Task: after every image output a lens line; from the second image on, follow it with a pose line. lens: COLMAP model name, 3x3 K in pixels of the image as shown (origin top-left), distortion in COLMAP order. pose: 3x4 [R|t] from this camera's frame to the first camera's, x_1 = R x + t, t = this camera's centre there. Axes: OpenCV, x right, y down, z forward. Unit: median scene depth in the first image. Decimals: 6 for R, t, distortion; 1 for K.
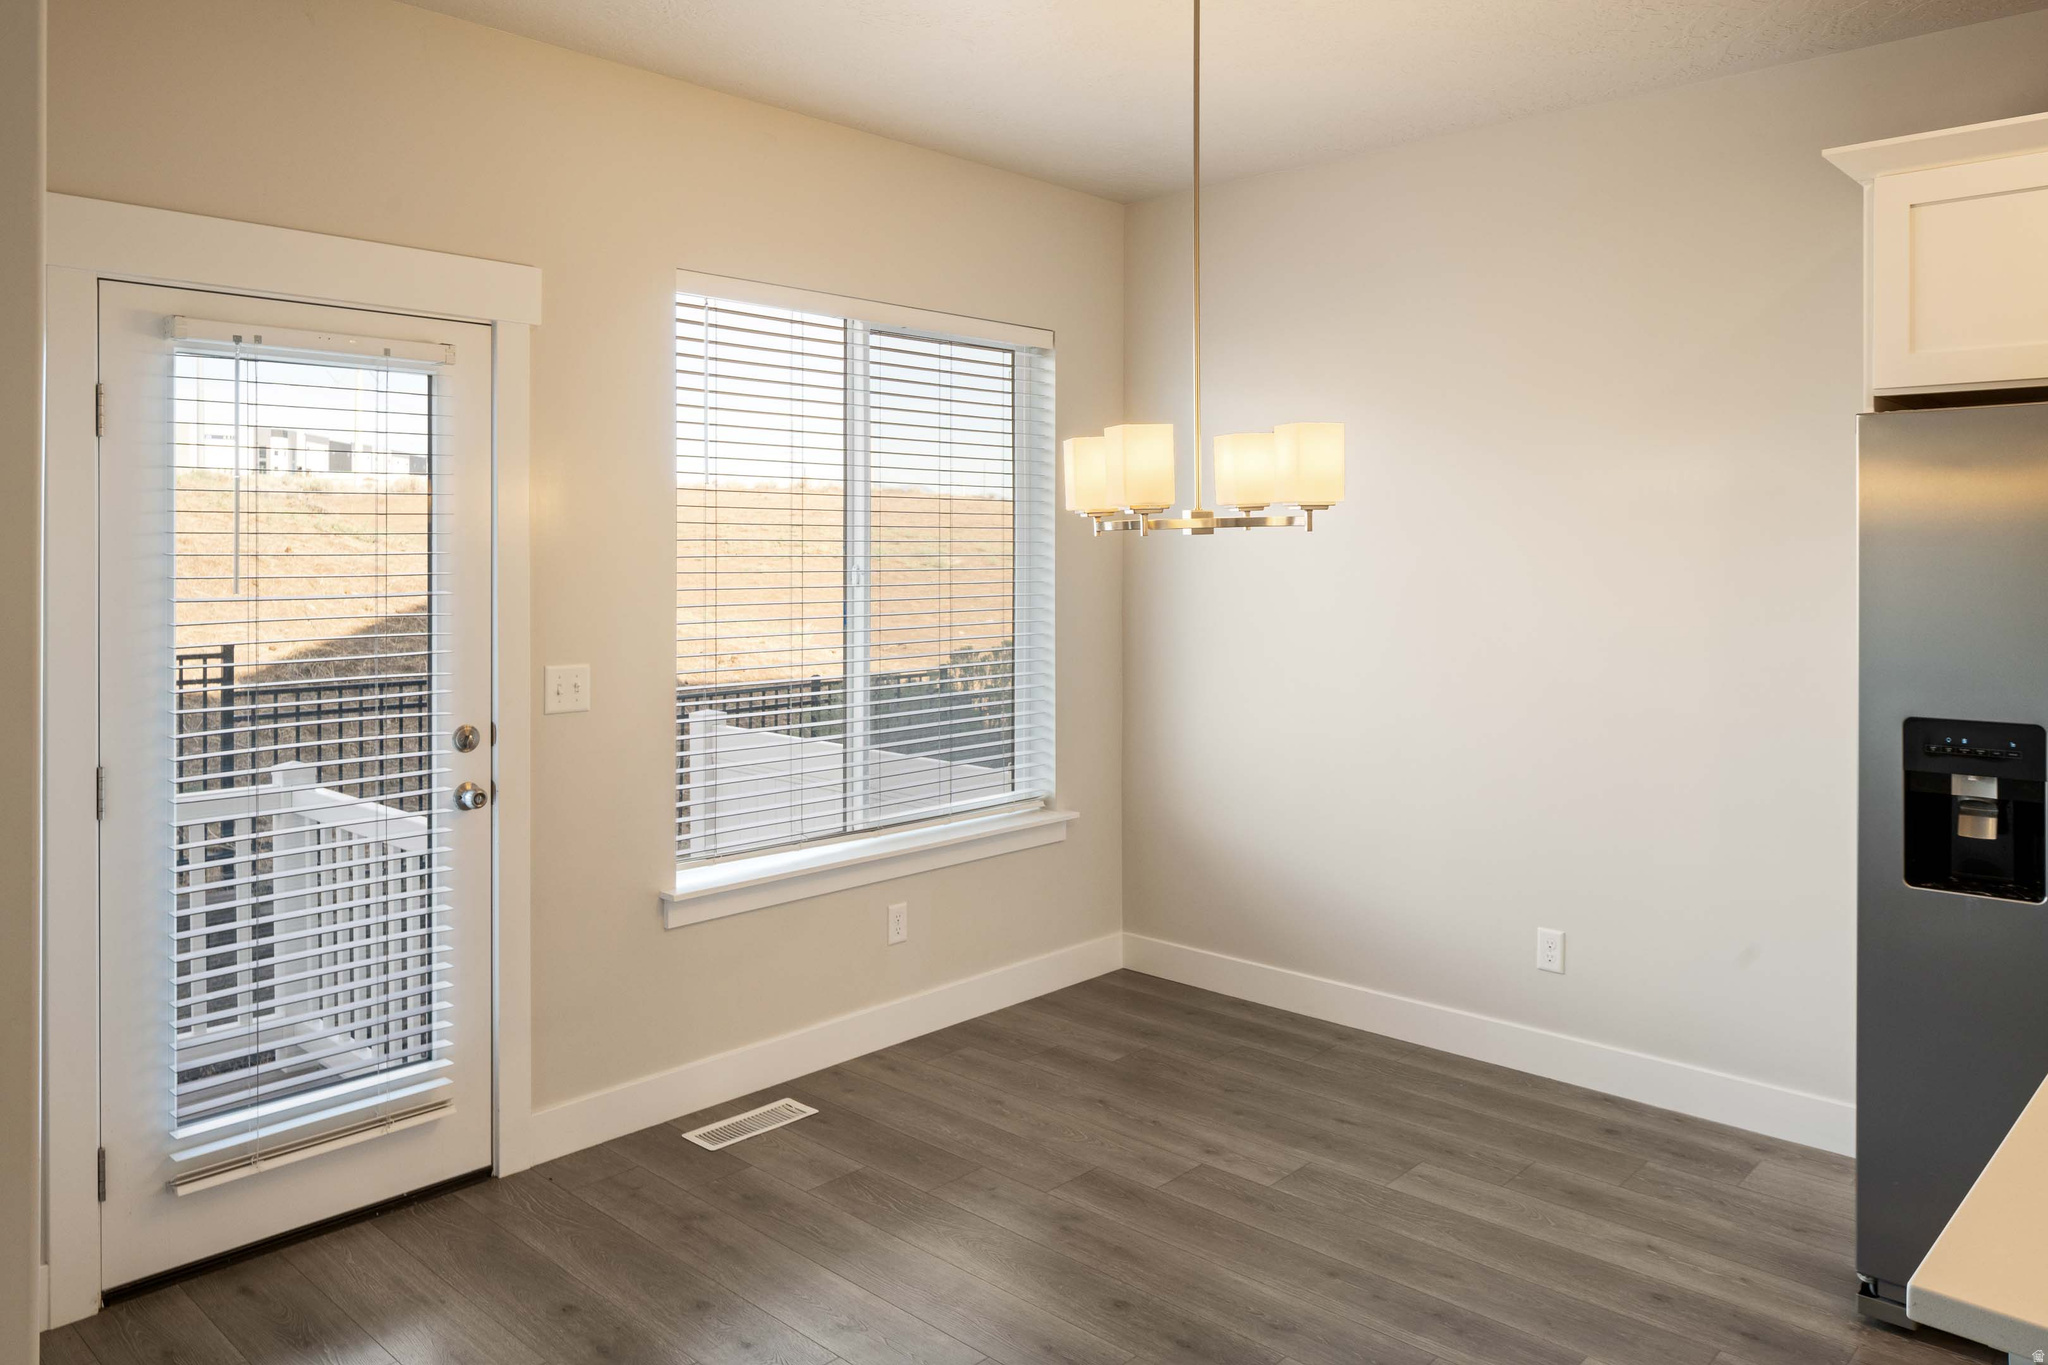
lens RADIAL K [[1421.5, 0, 1020.9], [0, 1421.5, 557.5], [0, 0, 1]] dist [-0.010329, 0.000499]
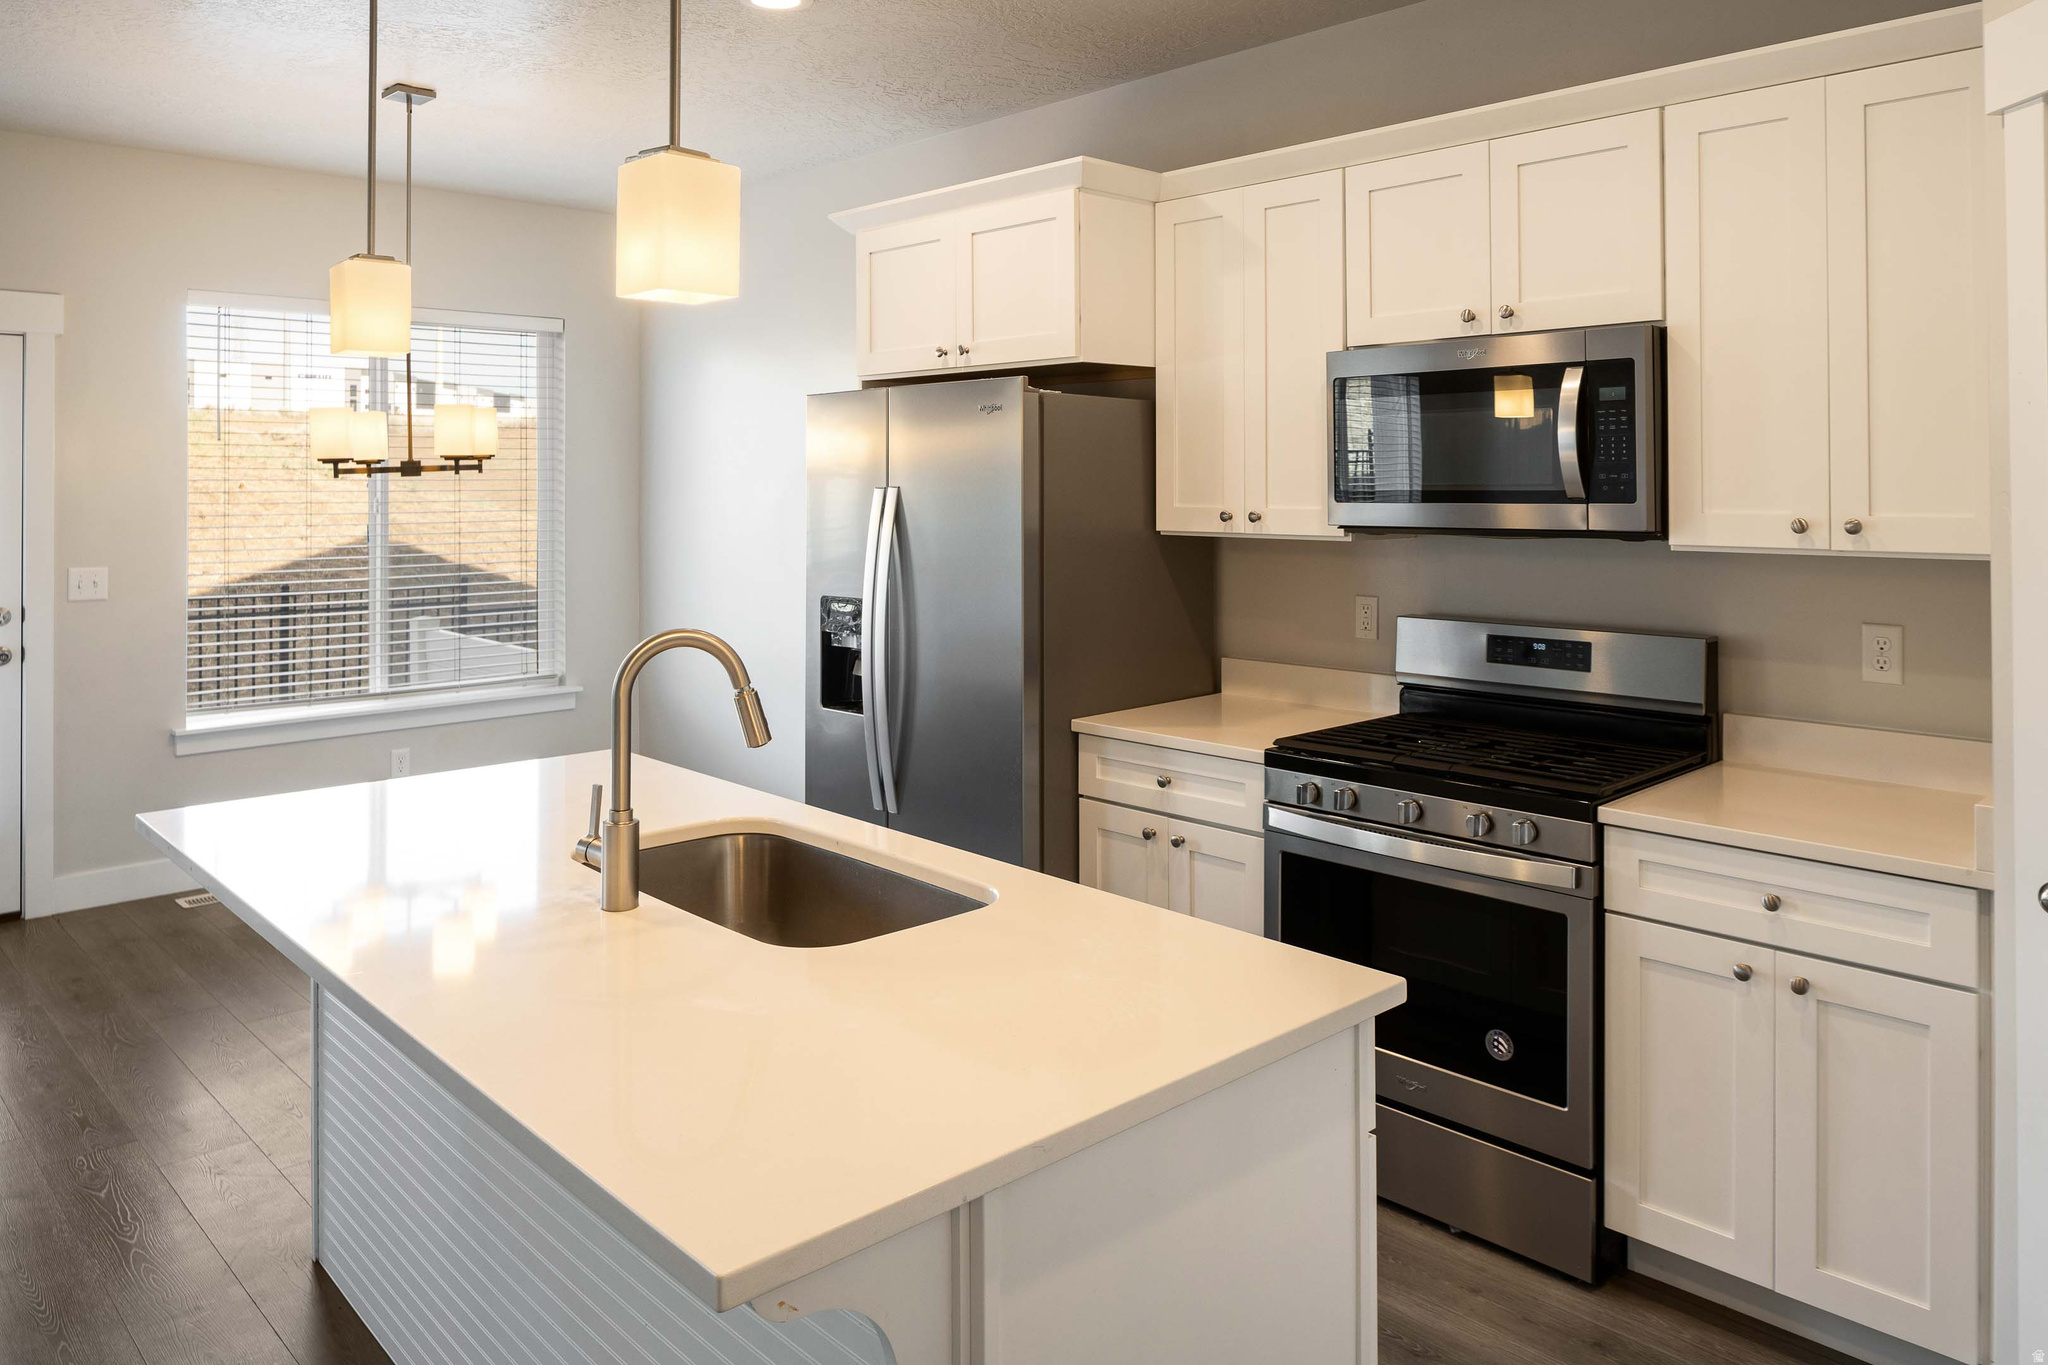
lens RADIAL K [[1438.8, 0, 1057.0], [0, 1438.8, 471.0], [0, 0, 1]] dist [-0.004018, -0.006177]
pose [[0.998503, -0.005043, -0.054470, 0.781842], [0.004364, 0.999911, -0.012569, -0.000125], [0.054528, 0.012313, 0.998436, -0.423500]]
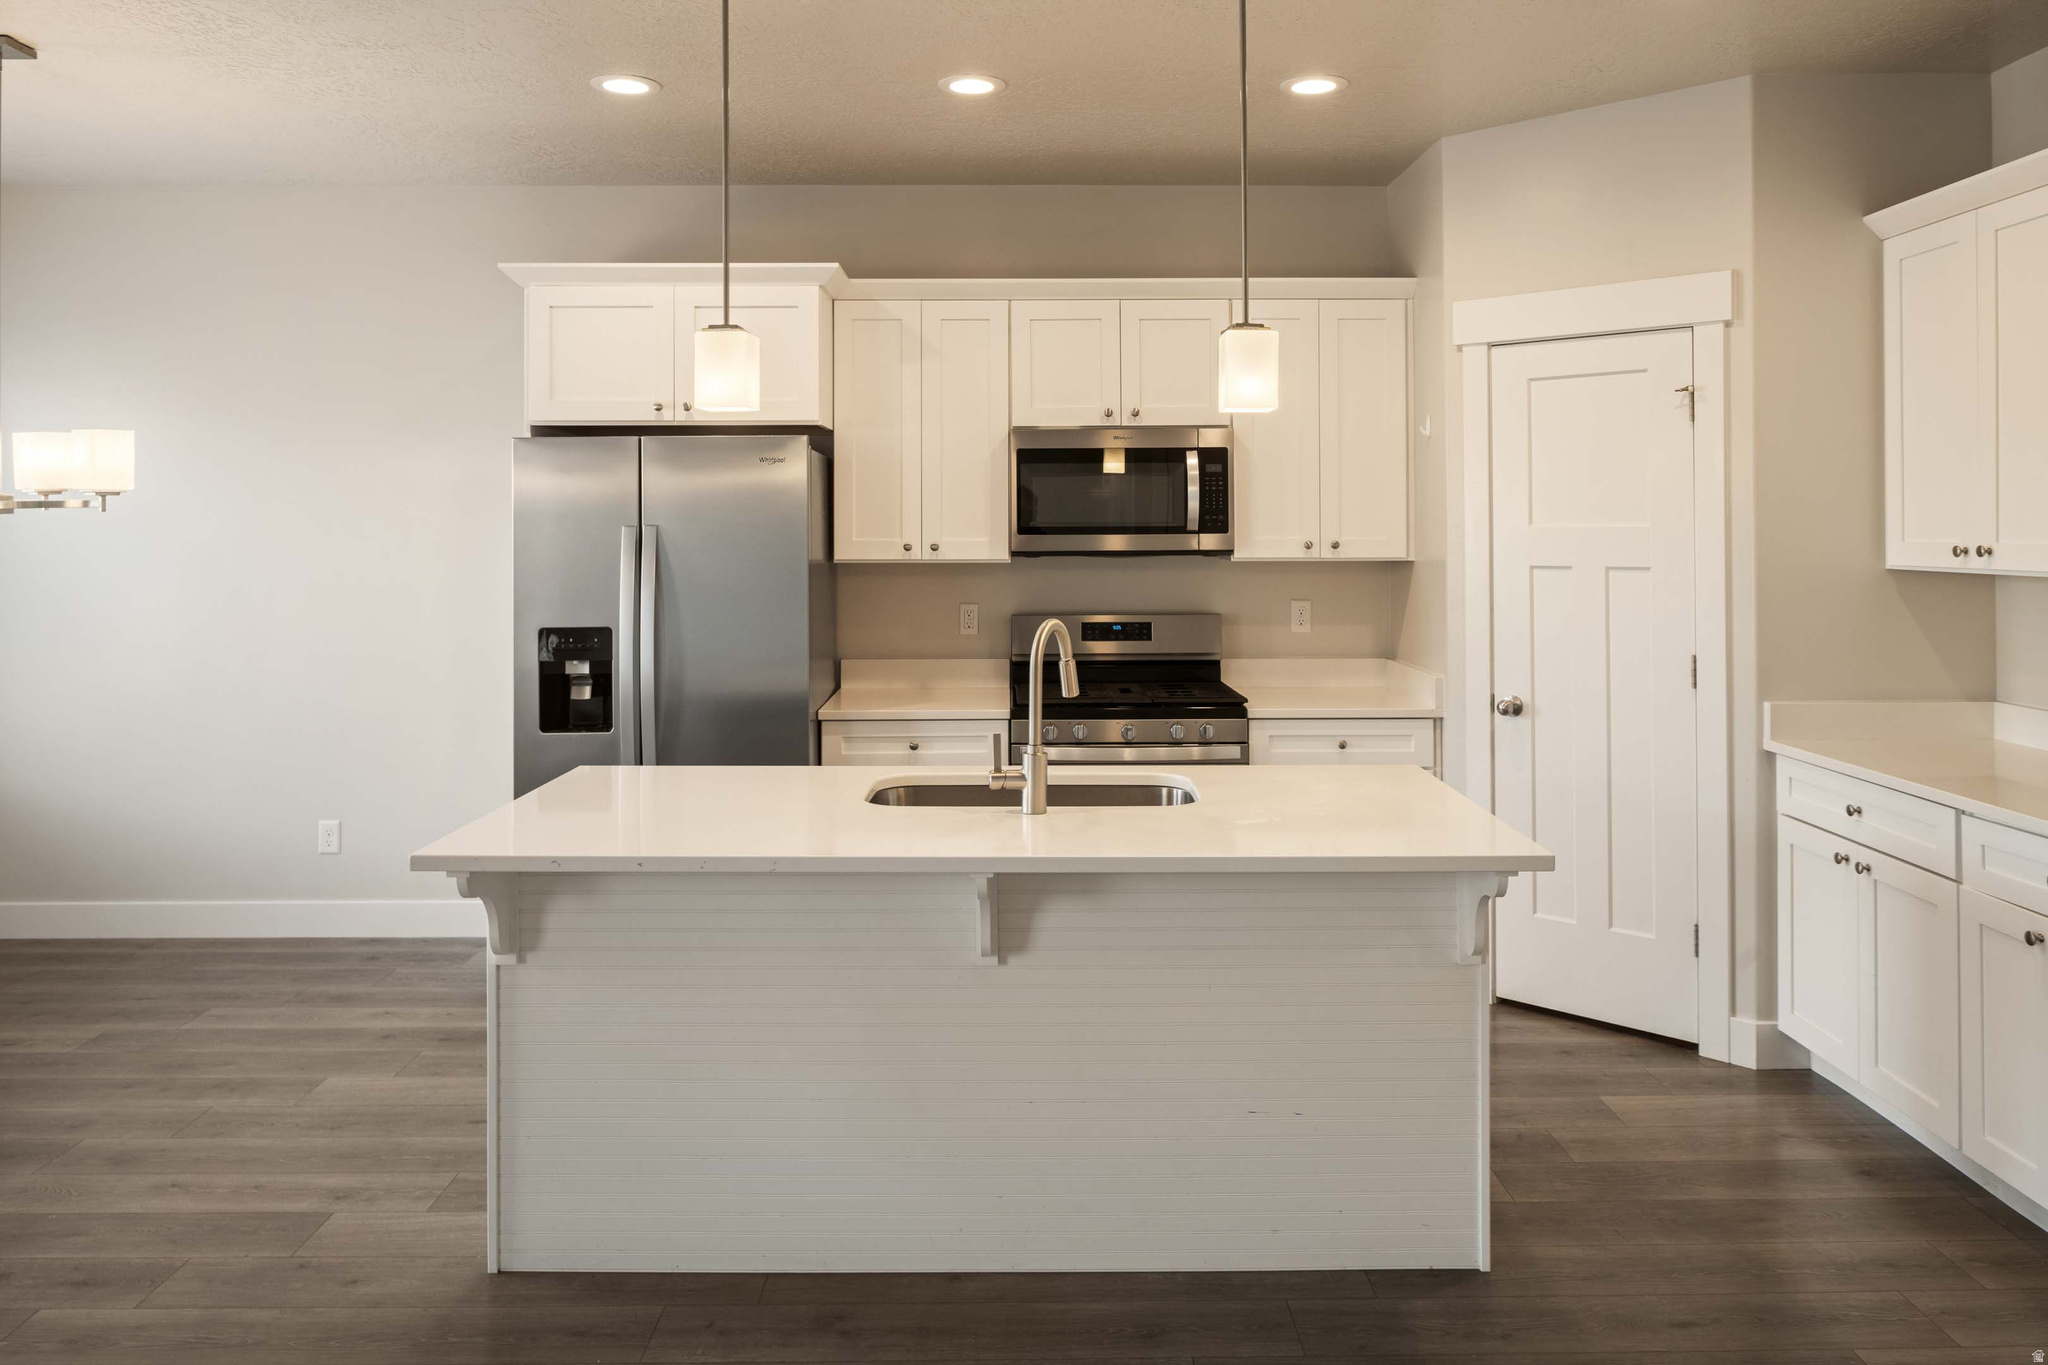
lens RADIAL K [[1426.1, 0, 1030.4], [0, 1426.1, 514.5], [0, 0, 1]] dist [-0.001134, 0.005956]
pose [[0.721166, 0.000500, 0.692763, -0.076366], [0.008045, 0.999926, -0.009096, 0.002364], [-0.692716, 0.012132, 0.721108, -0.449265]]
